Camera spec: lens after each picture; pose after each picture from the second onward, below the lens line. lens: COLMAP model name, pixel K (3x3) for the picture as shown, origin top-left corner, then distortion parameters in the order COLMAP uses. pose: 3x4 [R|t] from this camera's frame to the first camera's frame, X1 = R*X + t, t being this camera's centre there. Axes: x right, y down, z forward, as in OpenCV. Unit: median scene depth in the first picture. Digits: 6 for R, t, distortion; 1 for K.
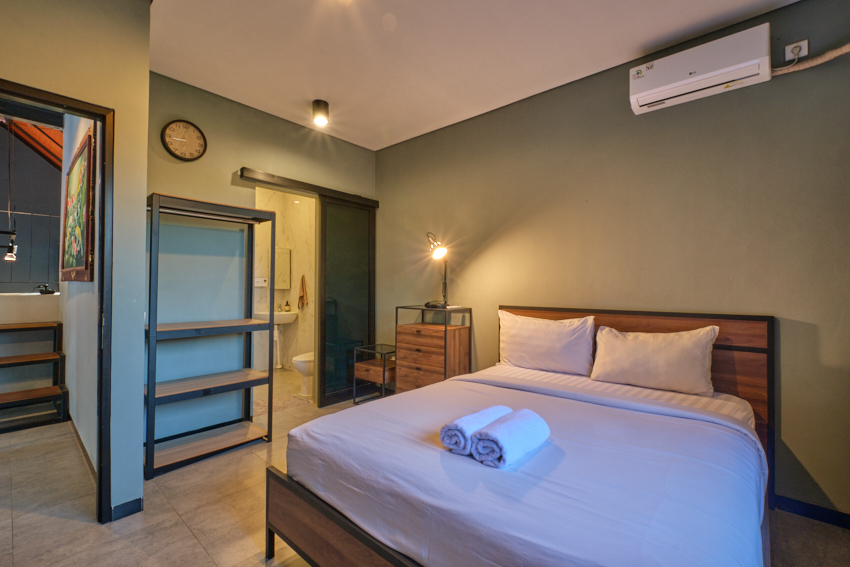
lens RADIAL K [[375.3, 0, 425.9], [0, 375.3, 284.0], [0, 0, 1]] dist [-0.002353, -0.001065]
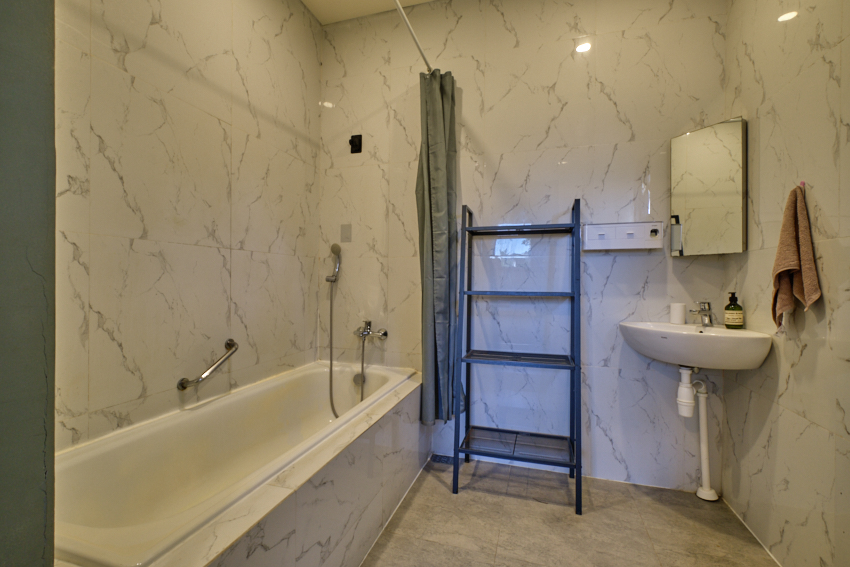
lens RADIAL K [[375.3, 0, 427.8], [0, 375.3, 284.2], [0, 0, 1]] dist [-0.002353, -0.001065]
pose [[0.419623, -0.006420, -0.907676, -0.207206], [0.008140, 0.999961, -0.003310, 0.038600], [0.907662, -0.005999, 0.419659, 0.675493]]
